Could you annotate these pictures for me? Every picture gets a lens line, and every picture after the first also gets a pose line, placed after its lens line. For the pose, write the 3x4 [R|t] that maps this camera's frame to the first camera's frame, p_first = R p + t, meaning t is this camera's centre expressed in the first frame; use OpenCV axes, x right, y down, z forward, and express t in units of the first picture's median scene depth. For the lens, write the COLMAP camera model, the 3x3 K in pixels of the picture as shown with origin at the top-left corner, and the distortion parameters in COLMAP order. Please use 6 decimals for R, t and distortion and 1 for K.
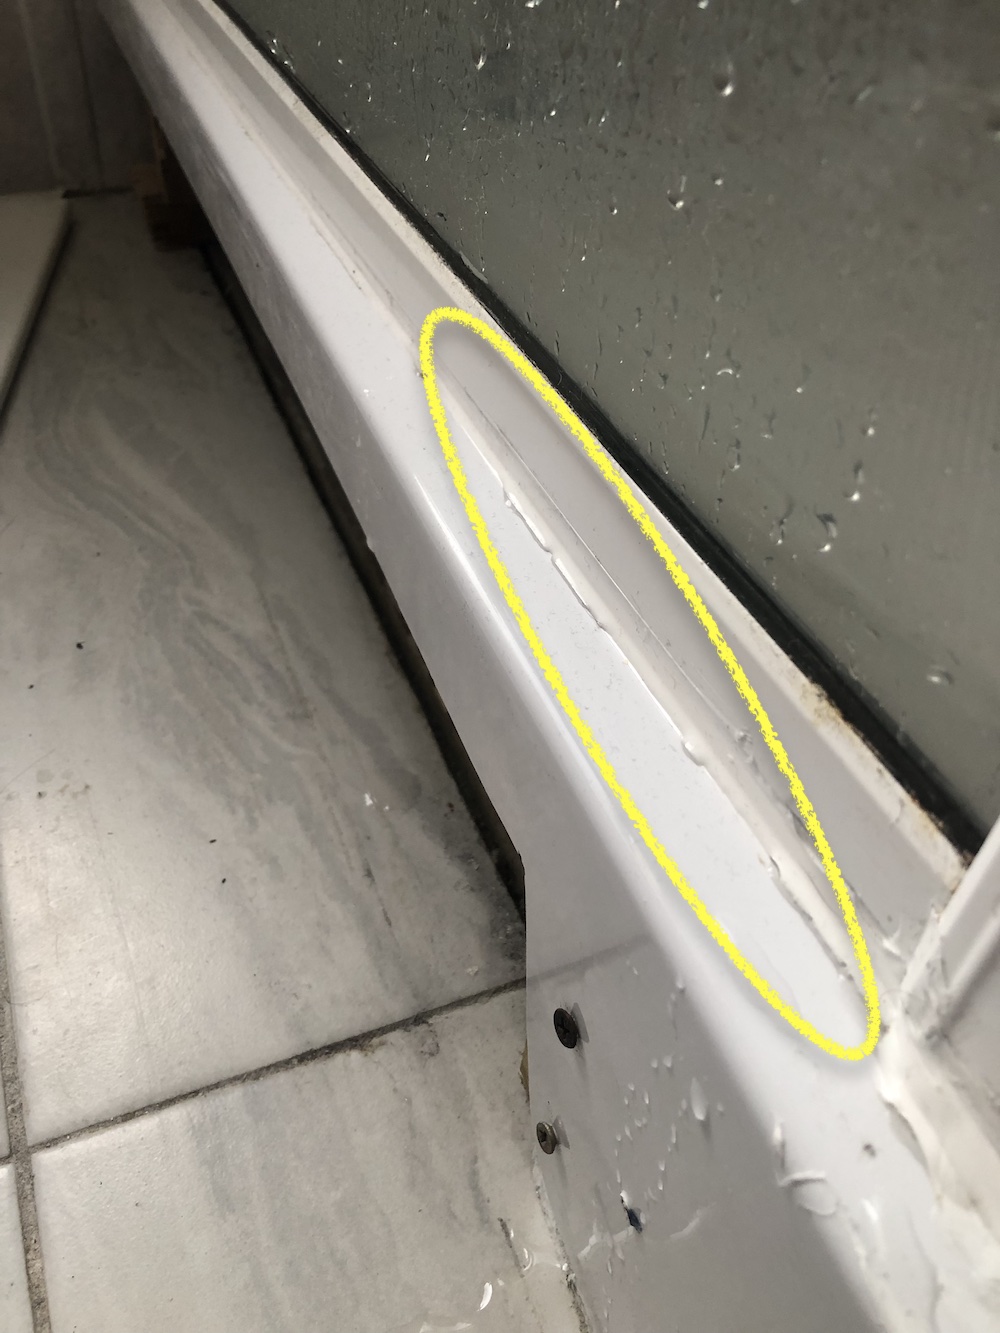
lens RADIAL K [[1100.4, 0, 501.6], [0, 1100.4, 702.7], [0, 0, 1]] dist [0.042870, -0.069258]
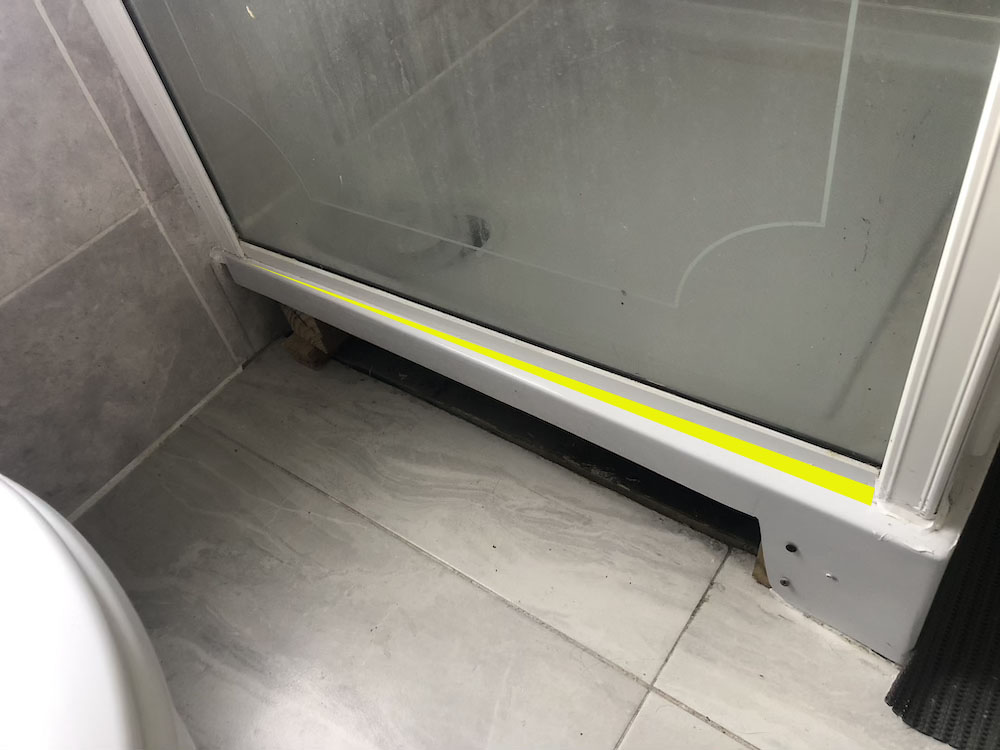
lens RADIAL K [[862.2, 0, 484.7], [0, 862.2, 371.8], [0, 0, 1]] dist [-0.000704, 0.016626]
pose [[0.825612, -0.511333, 0.238545, -0.748294], [0.514351, 0.855854, 0.054380, -0.574057], [-0.231966, 0.077799, 0.969608, -1.037348]]
